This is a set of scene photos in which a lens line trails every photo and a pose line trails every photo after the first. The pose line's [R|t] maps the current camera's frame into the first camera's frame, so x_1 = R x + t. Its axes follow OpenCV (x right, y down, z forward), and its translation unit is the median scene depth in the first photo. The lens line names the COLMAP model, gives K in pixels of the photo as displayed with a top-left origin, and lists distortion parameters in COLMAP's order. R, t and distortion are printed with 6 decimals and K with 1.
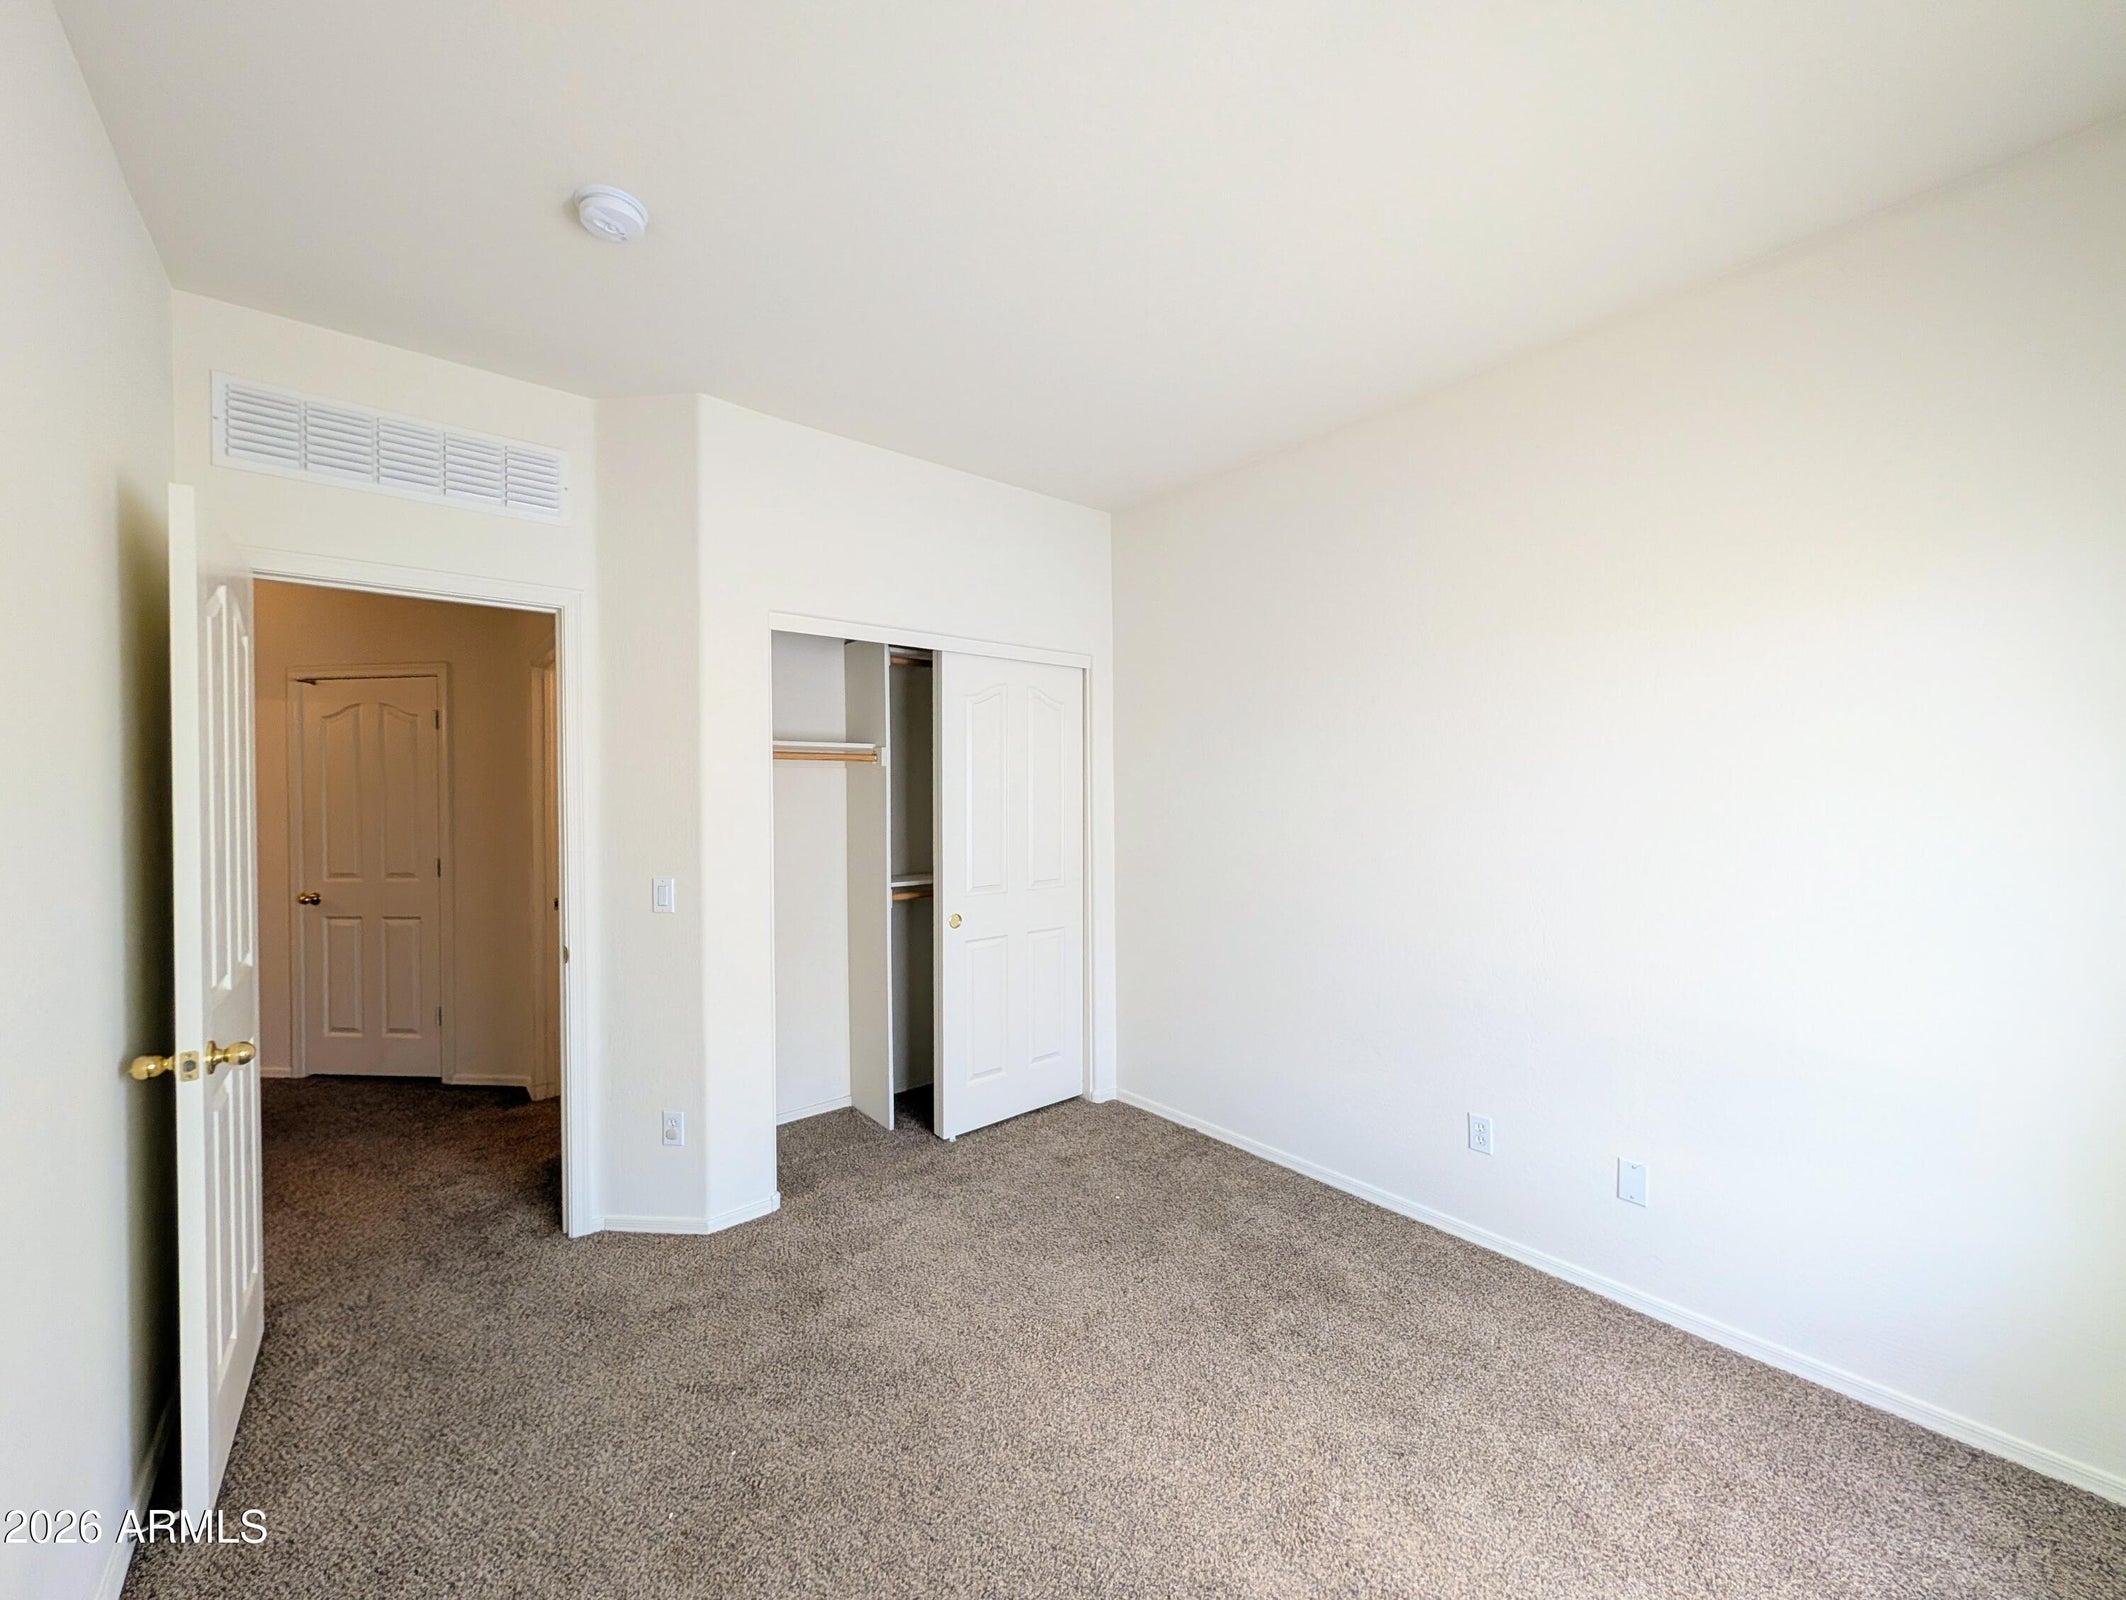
lens RADIAL K [[819.1, 0, 1064.6], [0, 819.1, 800.6], [0, 0, 1]] dist [0.000754, 0.000217]
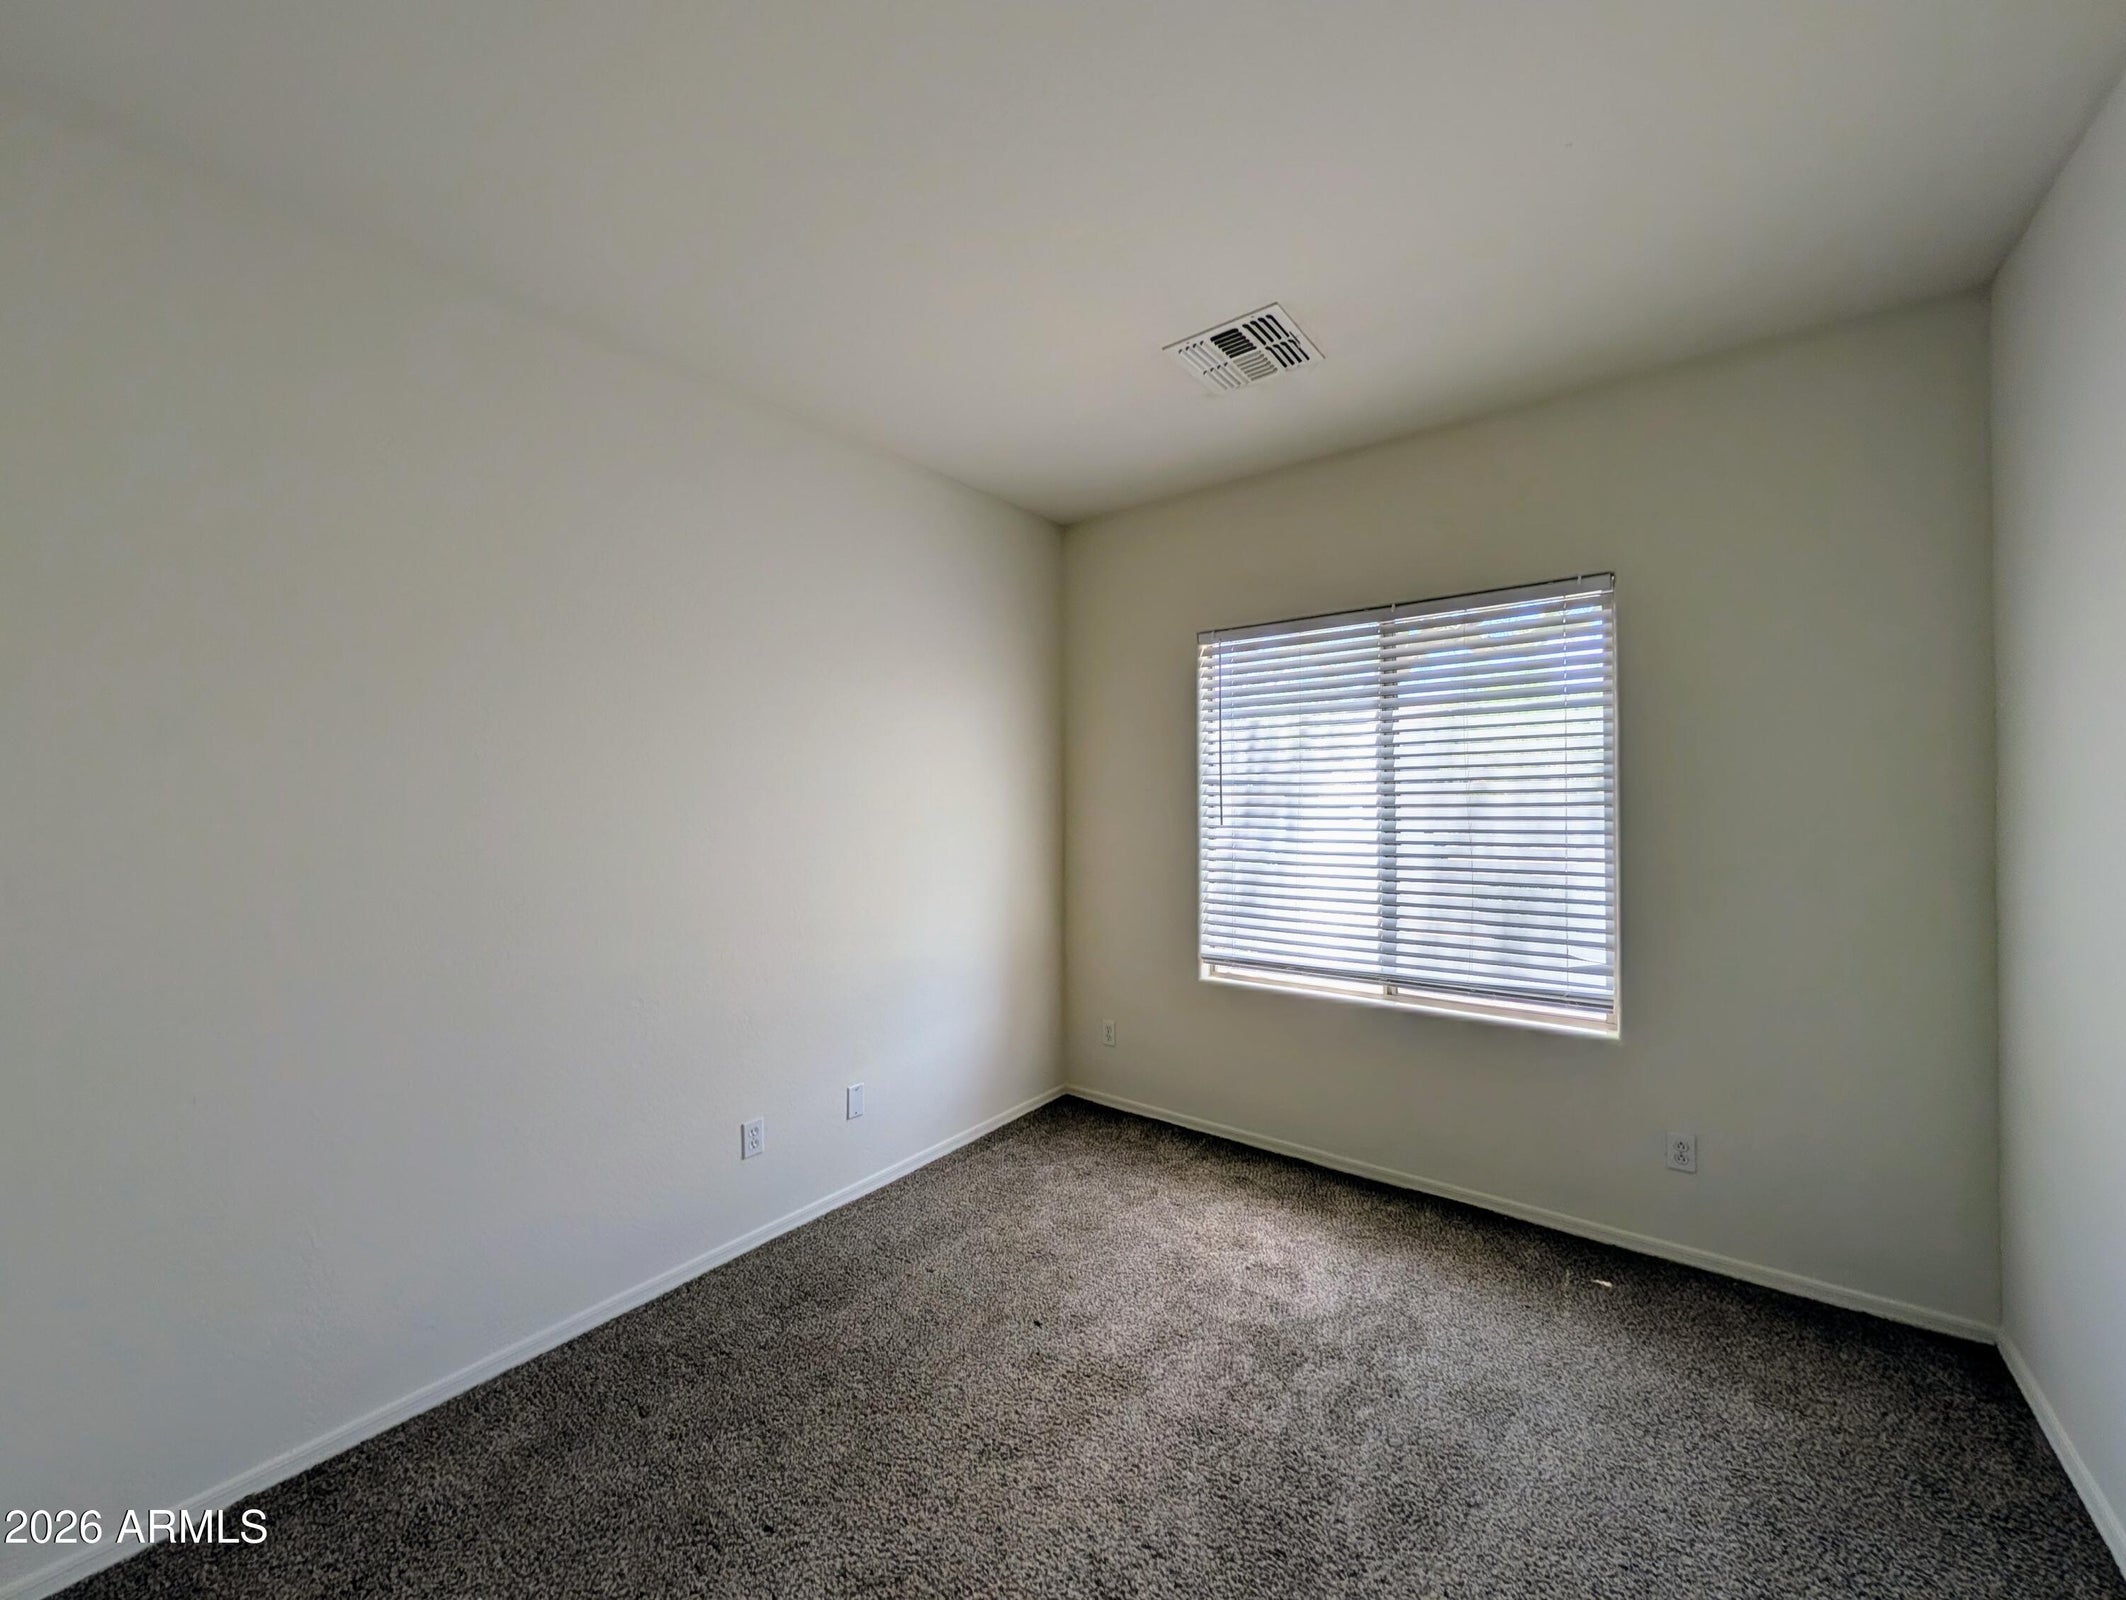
lens RADIAL K [[819.1, 0, 1064.9], [0, 819.1, 801.2], [0, 0, 1]] dist [0.000754, 0.000217]
pose [[-0.234443, 0.013375, 0.972038, -0.579560], [0.024938, 0.999659, -0.007741, 0.008129], [-0.971810, 0.022426, -0.234696, 0.858510]]
